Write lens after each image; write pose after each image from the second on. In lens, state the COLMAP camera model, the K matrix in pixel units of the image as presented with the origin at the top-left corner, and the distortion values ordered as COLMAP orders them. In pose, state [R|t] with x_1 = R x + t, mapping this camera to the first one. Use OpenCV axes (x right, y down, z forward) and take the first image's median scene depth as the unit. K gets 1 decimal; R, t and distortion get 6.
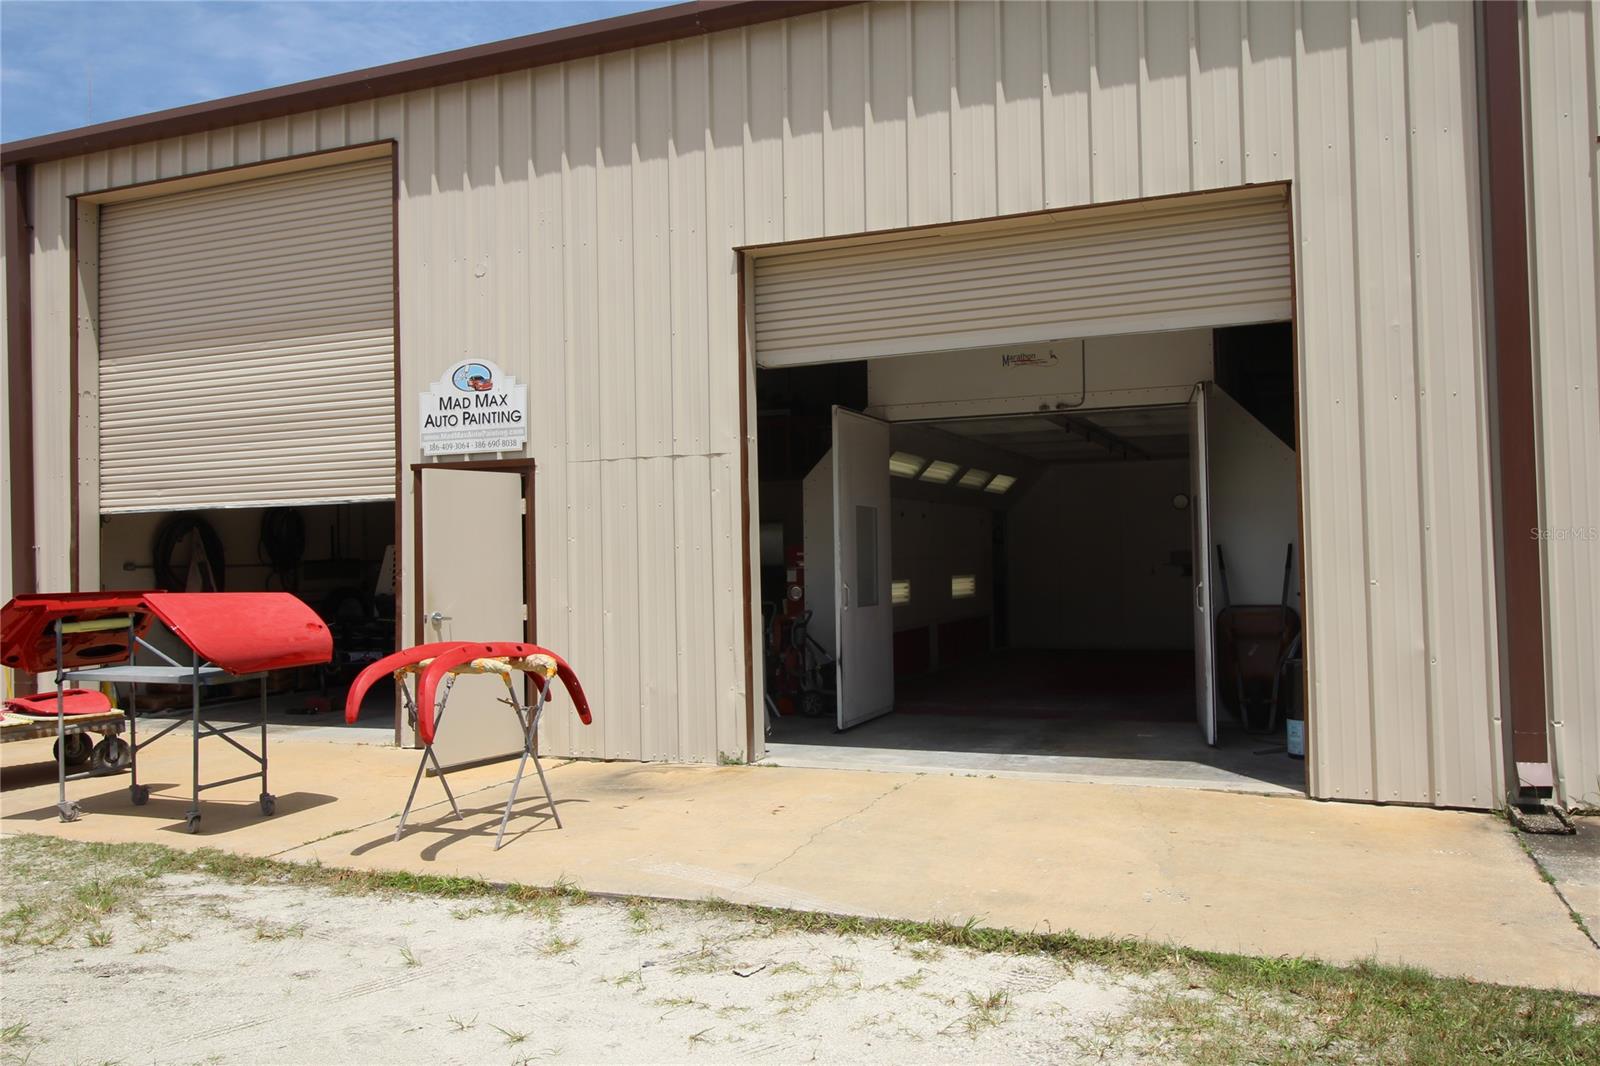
lens RADIAL K [[1260.8, 0, 800.6], [0, 1260.8, 515.2], [0, 0, 1]] dist [0.013659, -0.007909]
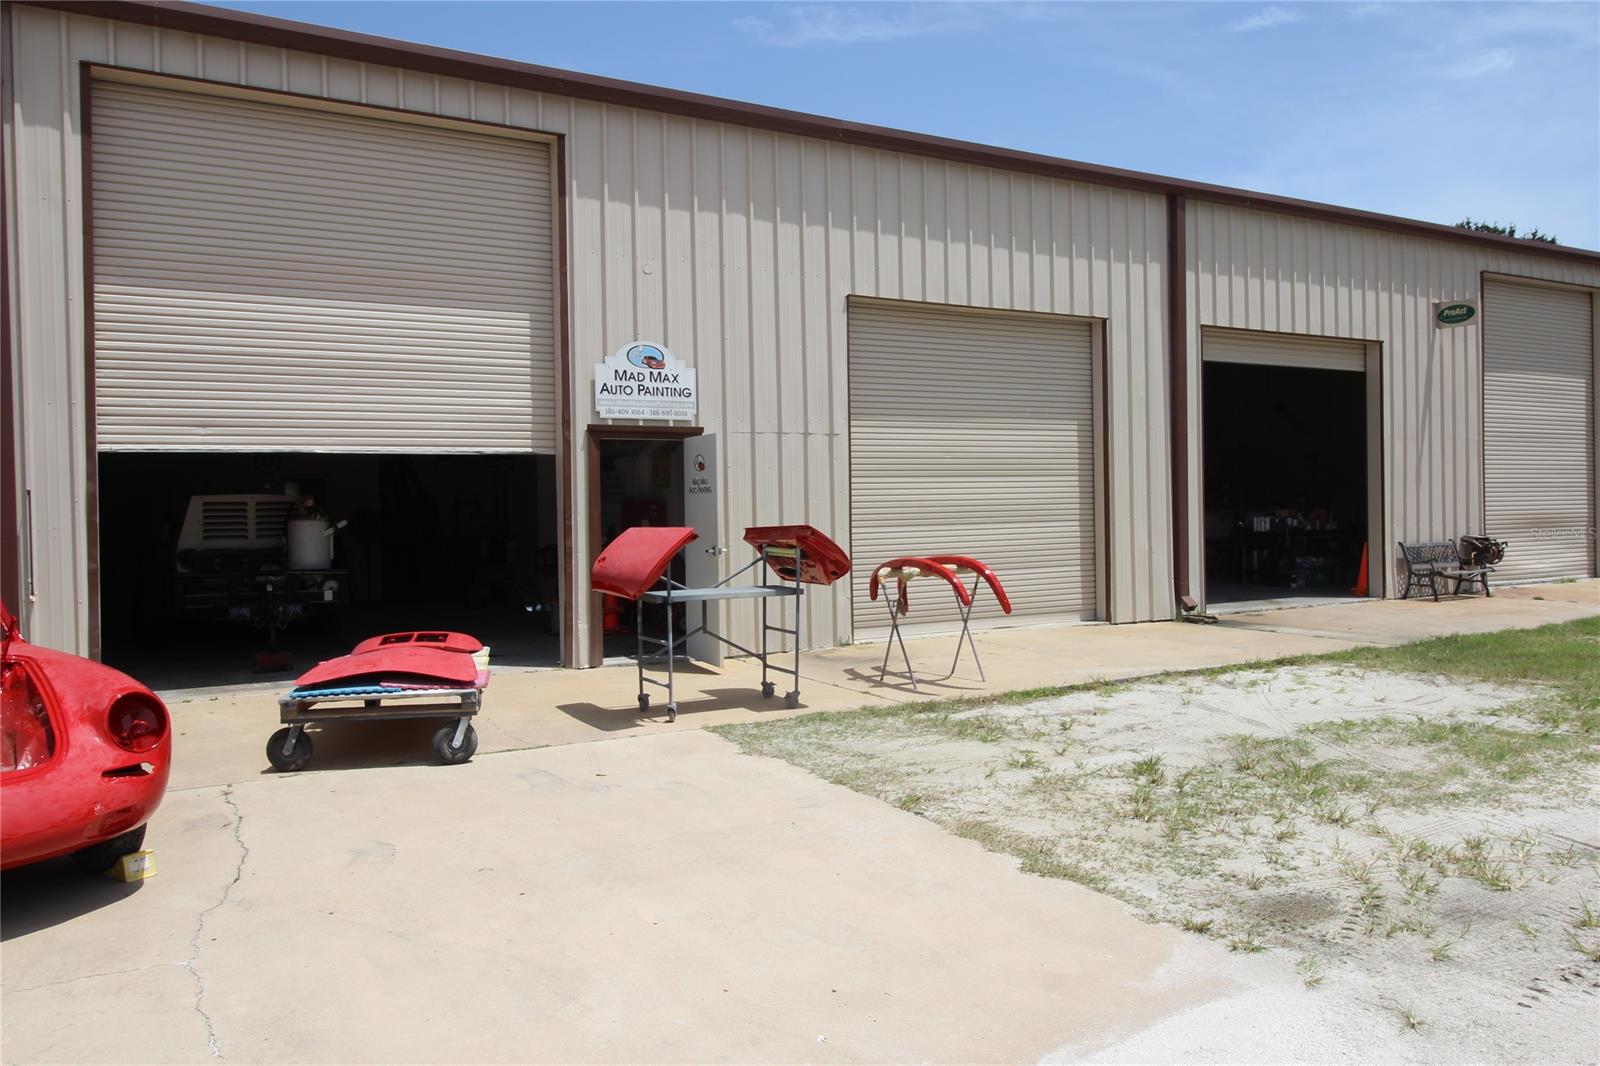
lens RADIAL K [[1175.6, 0, 801.4], [0, 1175.6, 514.9], [0, 0, 1]] dist [0.011815, -0.004618]
pose [[0.608949, 0.002958, 0.793204, -1.068731], [-0.022479, 0.999656, 0.013529, 0.024618], [-0.792891, -0.026068, 0.608806, 0.187545]]
